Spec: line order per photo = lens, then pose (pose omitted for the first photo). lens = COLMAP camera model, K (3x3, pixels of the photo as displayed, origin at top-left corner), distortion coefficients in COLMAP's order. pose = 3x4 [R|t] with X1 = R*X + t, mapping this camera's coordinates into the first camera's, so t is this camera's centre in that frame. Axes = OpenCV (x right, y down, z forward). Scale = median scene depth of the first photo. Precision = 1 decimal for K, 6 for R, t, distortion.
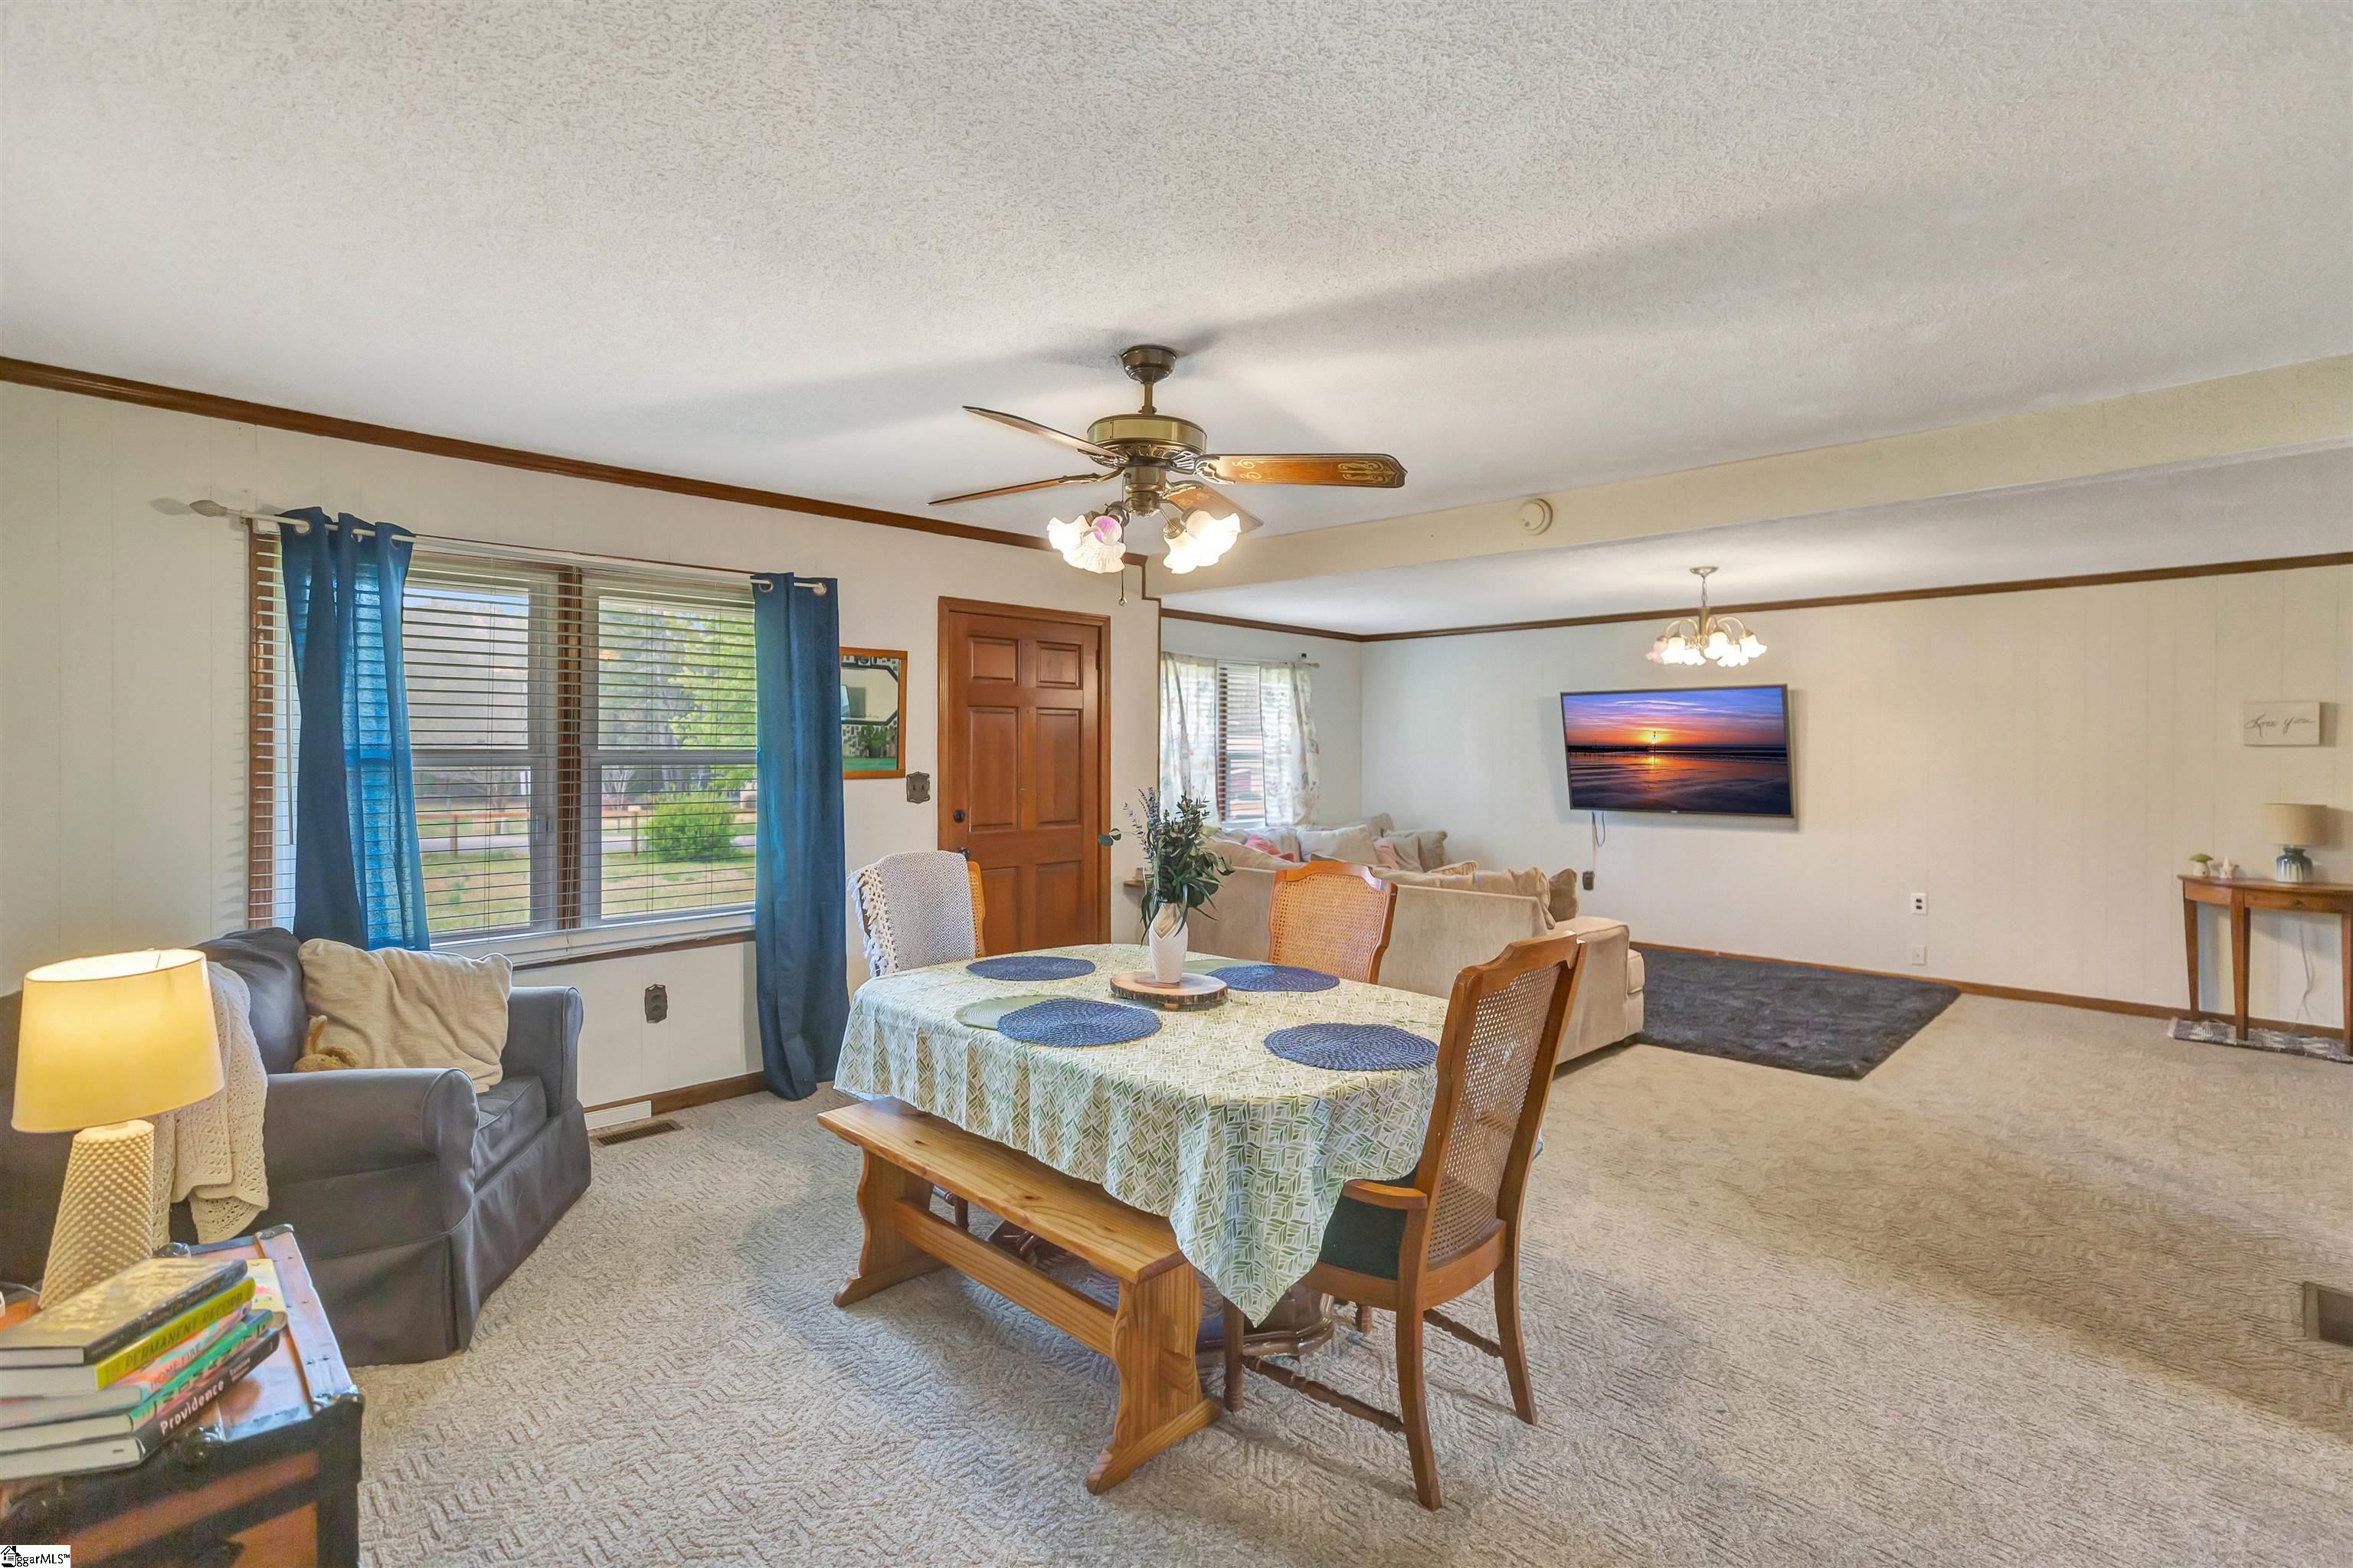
lens RADIAL K [[1081.1, 0, 1195.6], [0, 1081.1, 755.1], [0, 0, 1]] dist [-0.046104, 0.027816]
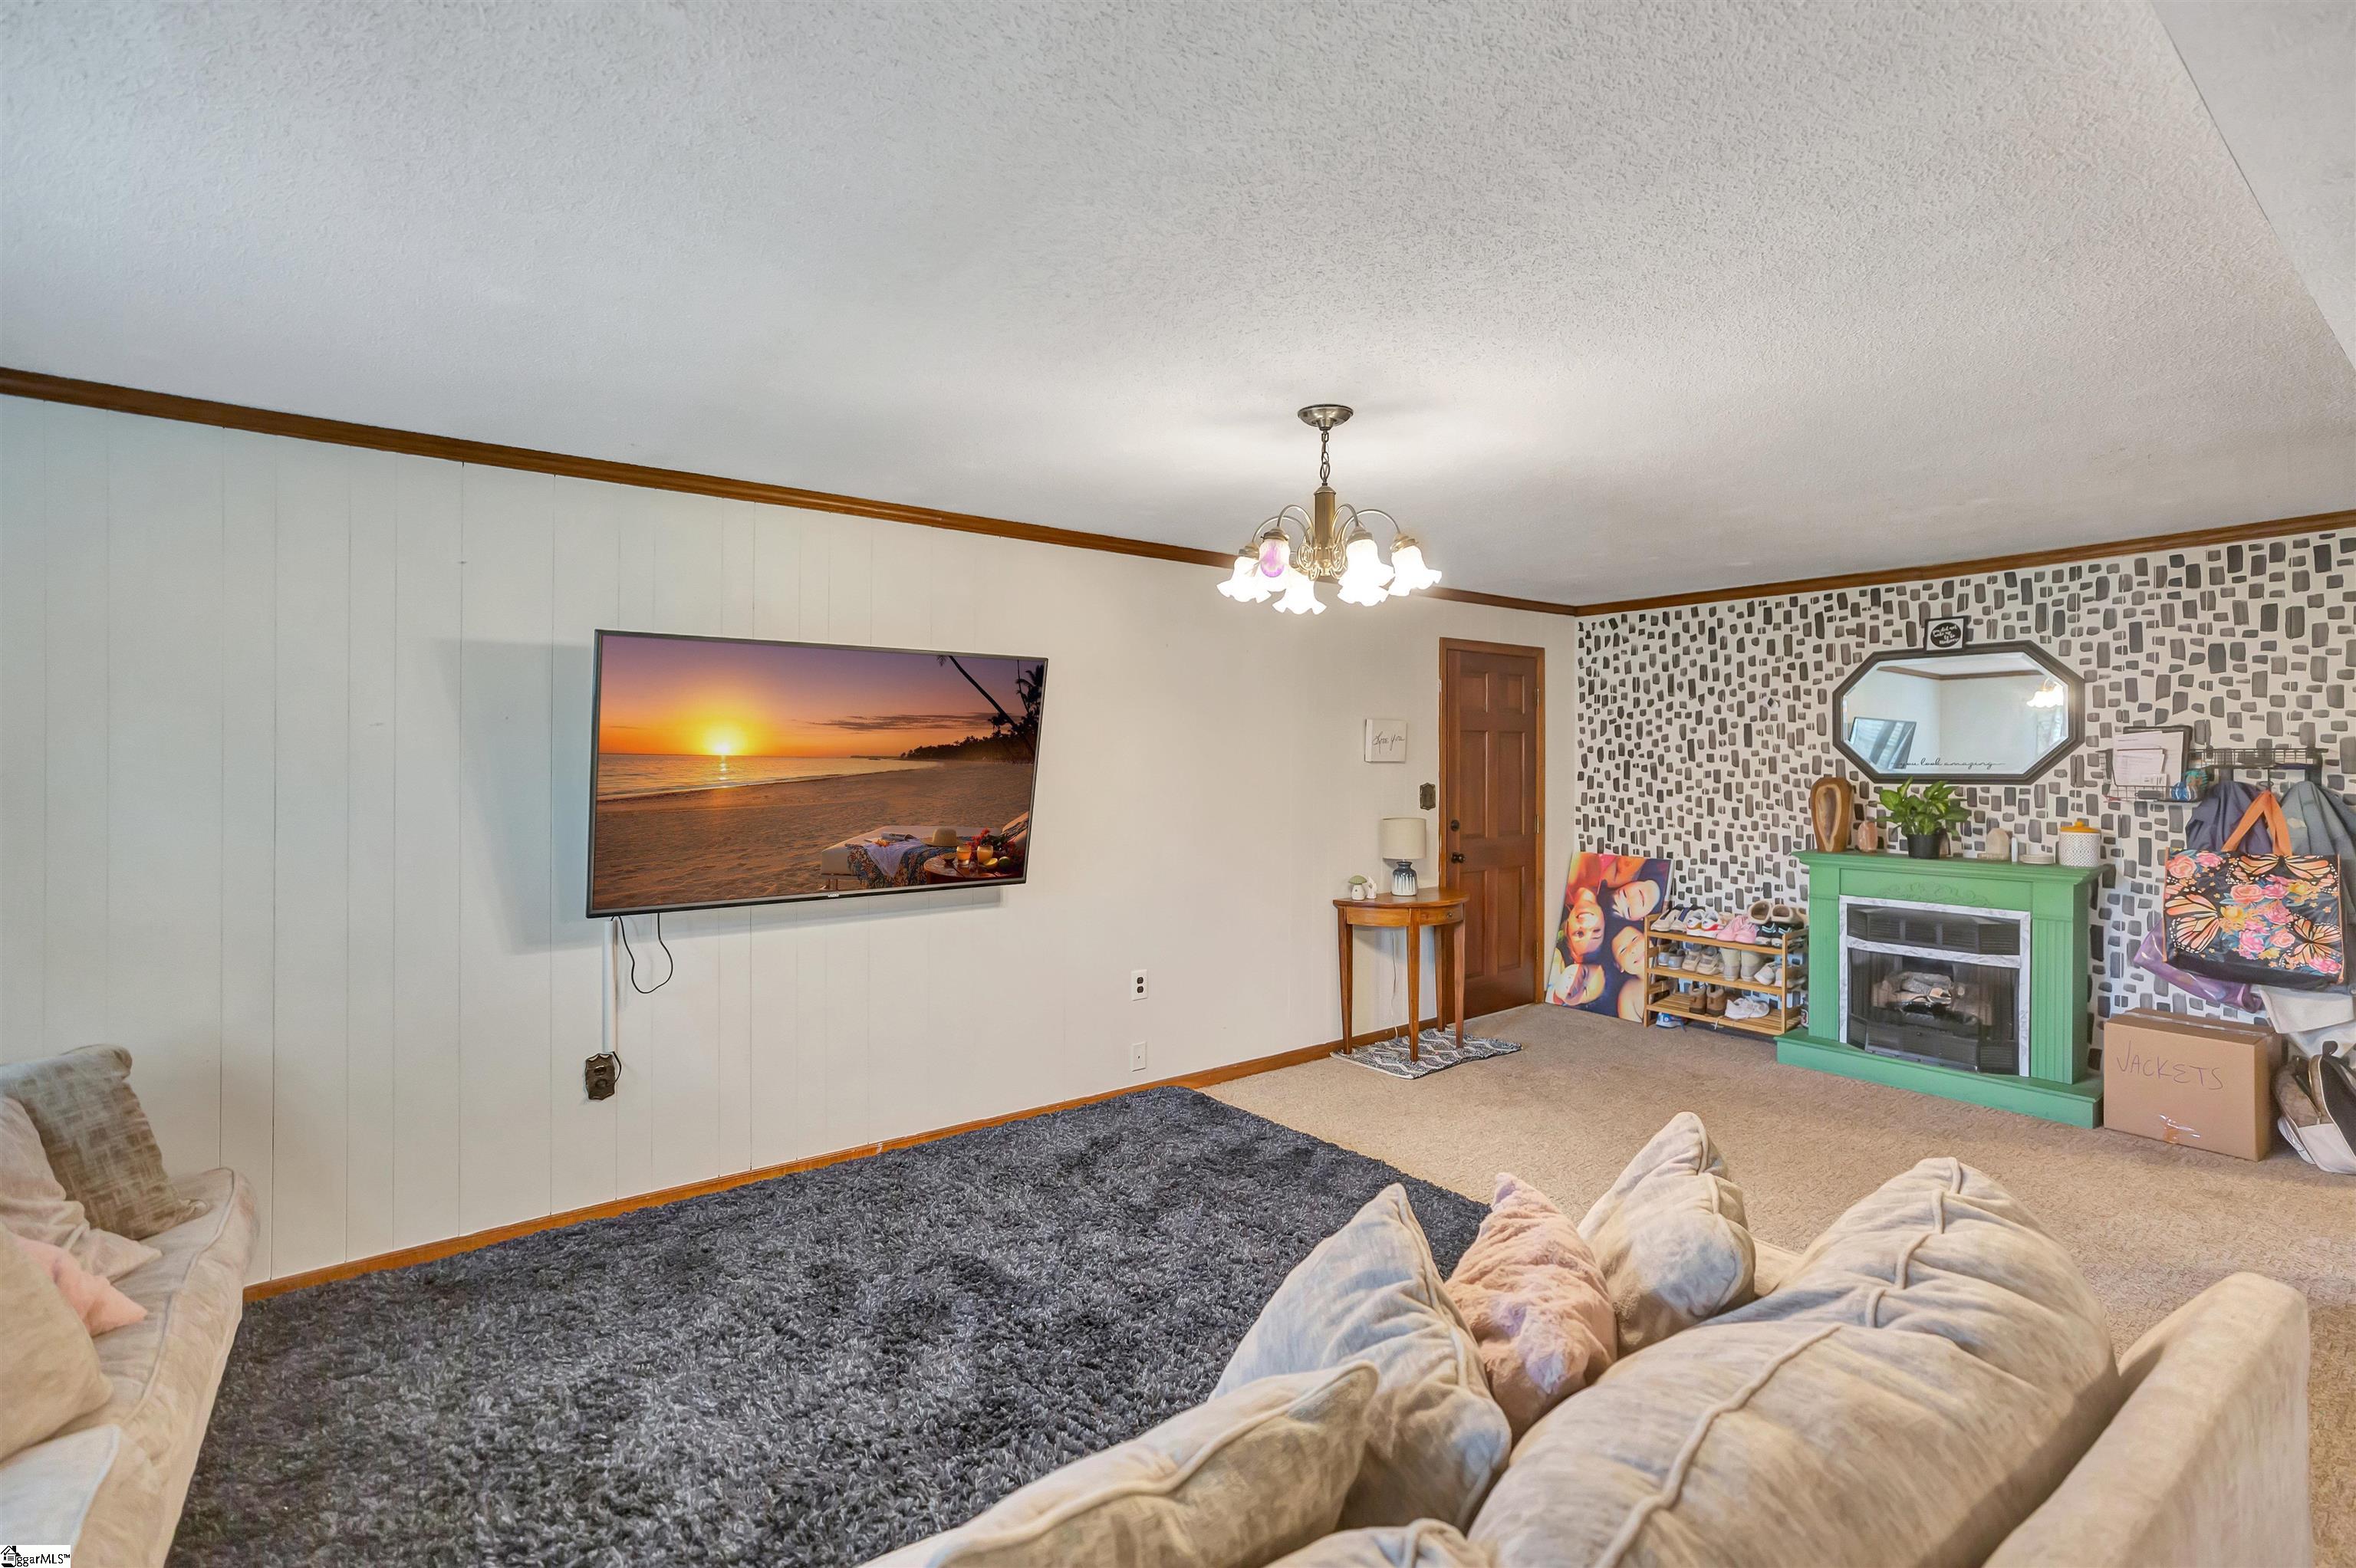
lens RADIAL K [[1082.3, 0, 1197.1], [0, 1082.3, 755.1], [0, 0, 1]] dist [-0.046104, 0.027816]
pose [[0.119200, 0.002830, 0.992866, -0.037189], [0.008025, 0.999961, -0.003813, -0.013209], [-0.992838, 0.008422, 0.119173, 1.084169]]
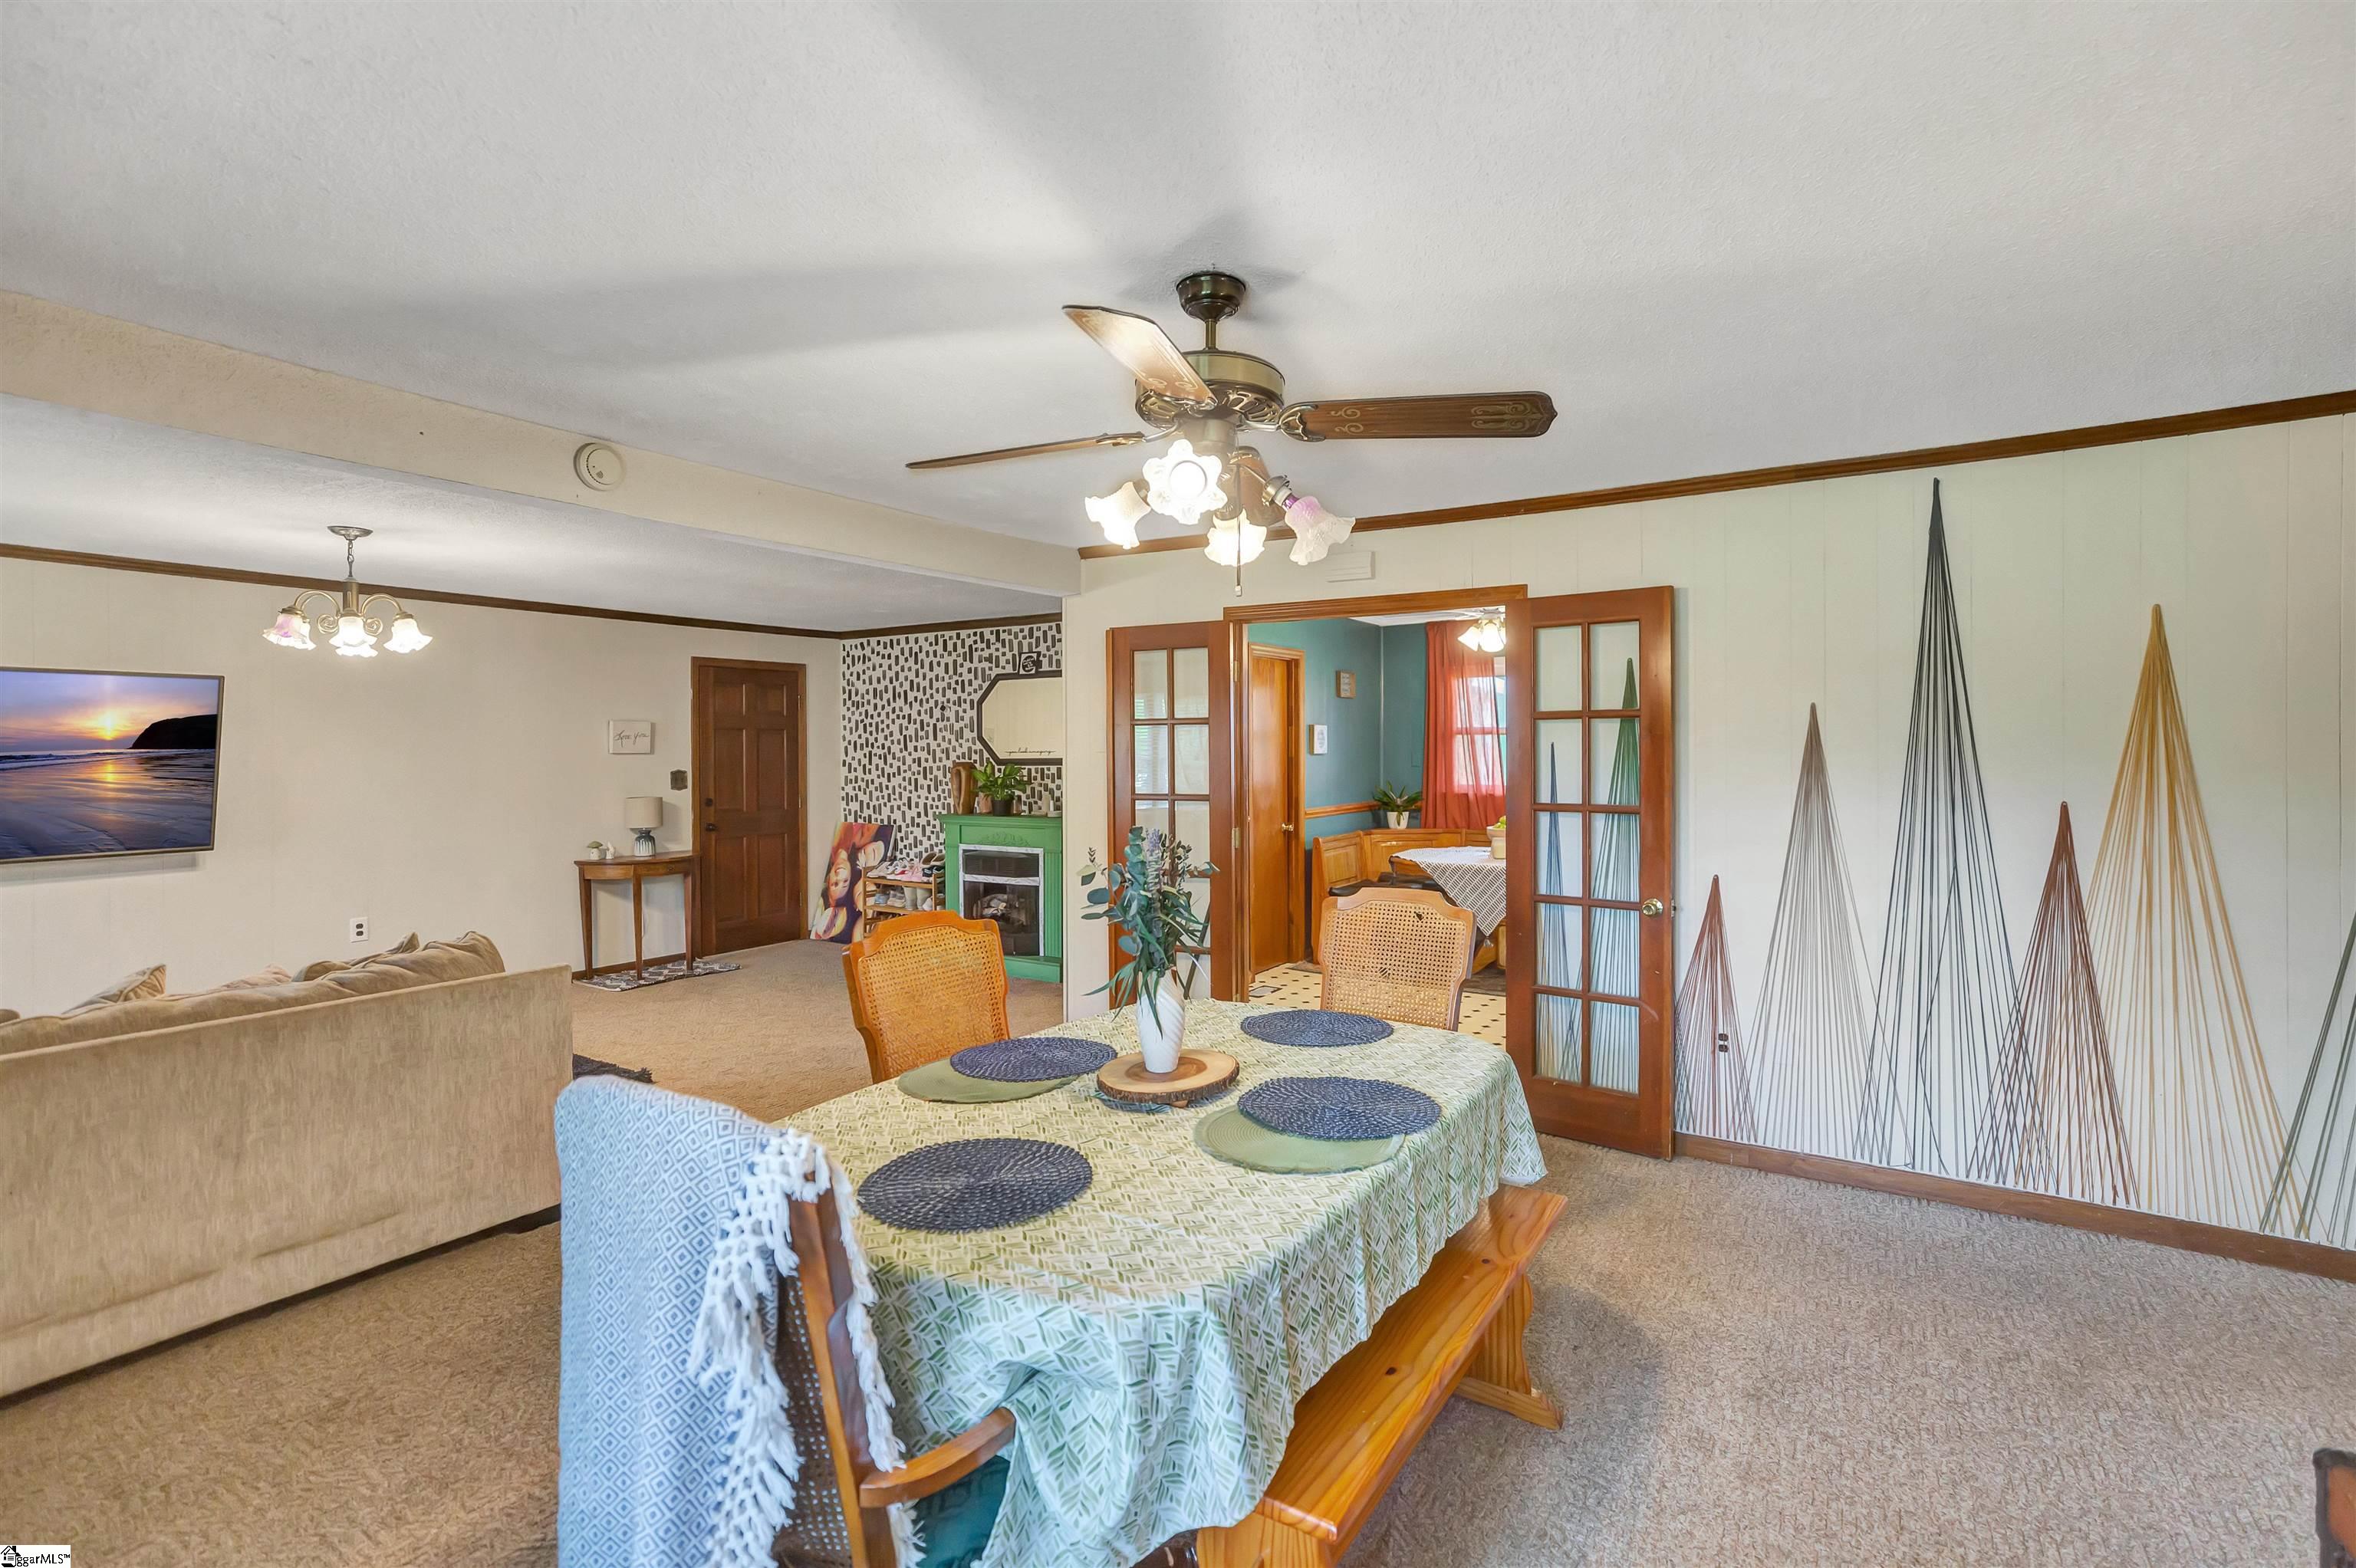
lens RADIAL K [[1082.3, 0, 1197.1], [0, 1082.3, 755.1], [0, 0, 1]] dist [-0.046104, 0.027816]
pose [[-0.231912, -0.004975, 0.972724, -0.449918], [0.014331, 0.999861, 0.008531, -0.008161], [-0.972631, 0.015918, -0.231808, 0.639281]]
